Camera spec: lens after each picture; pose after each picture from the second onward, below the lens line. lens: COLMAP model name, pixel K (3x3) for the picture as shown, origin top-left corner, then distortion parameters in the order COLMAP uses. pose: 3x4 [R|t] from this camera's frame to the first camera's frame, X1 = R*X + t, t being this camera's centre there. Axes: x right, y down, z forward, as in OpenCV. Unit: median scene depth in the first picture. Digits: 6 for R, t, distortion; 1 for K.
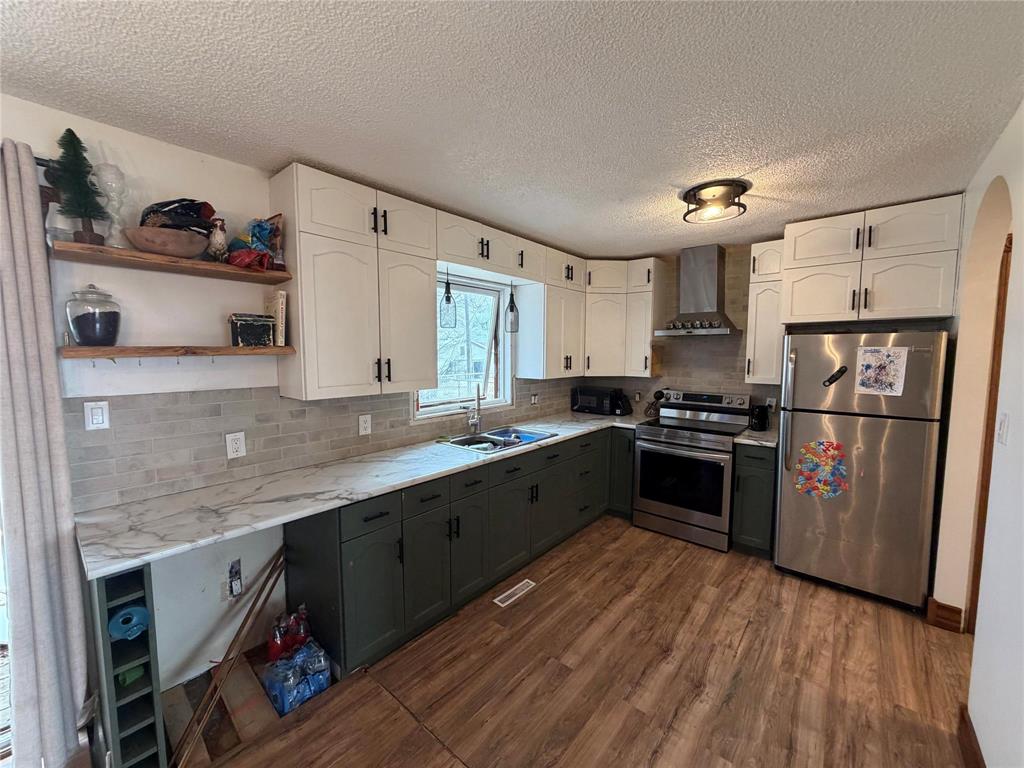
lens RADIAL K [[406.7, 0, 512.6], [0, 406.7, 385.3], [0, 0, 1]] dist [-0.000309, -0.000113]
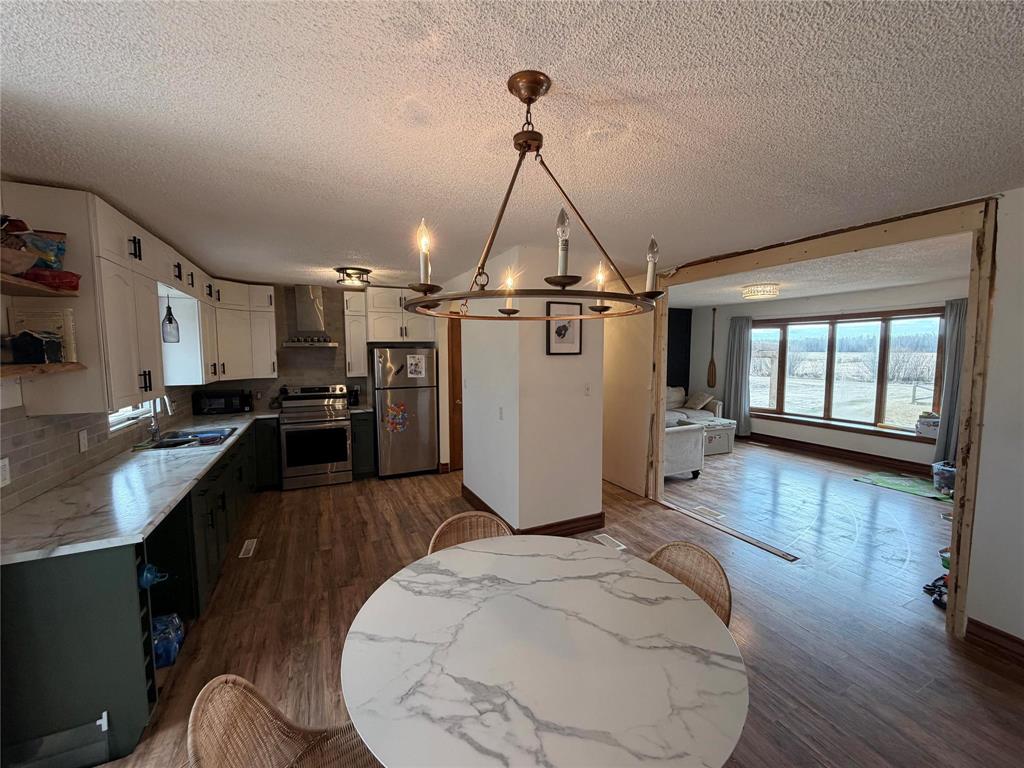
lens RADIAL K [[406.7, 0, 512.4], [0, 406.7, 384.4], [0, 0, 1]] dist [-0.000309, -0.000113]
pose [[0.405011, -0.075696, 0.911173, -0.808128], [0.079304, 0.995720, 0.047469, -0.001266], [-0.910866, 0.053034, 0.409280, -0.322029]]
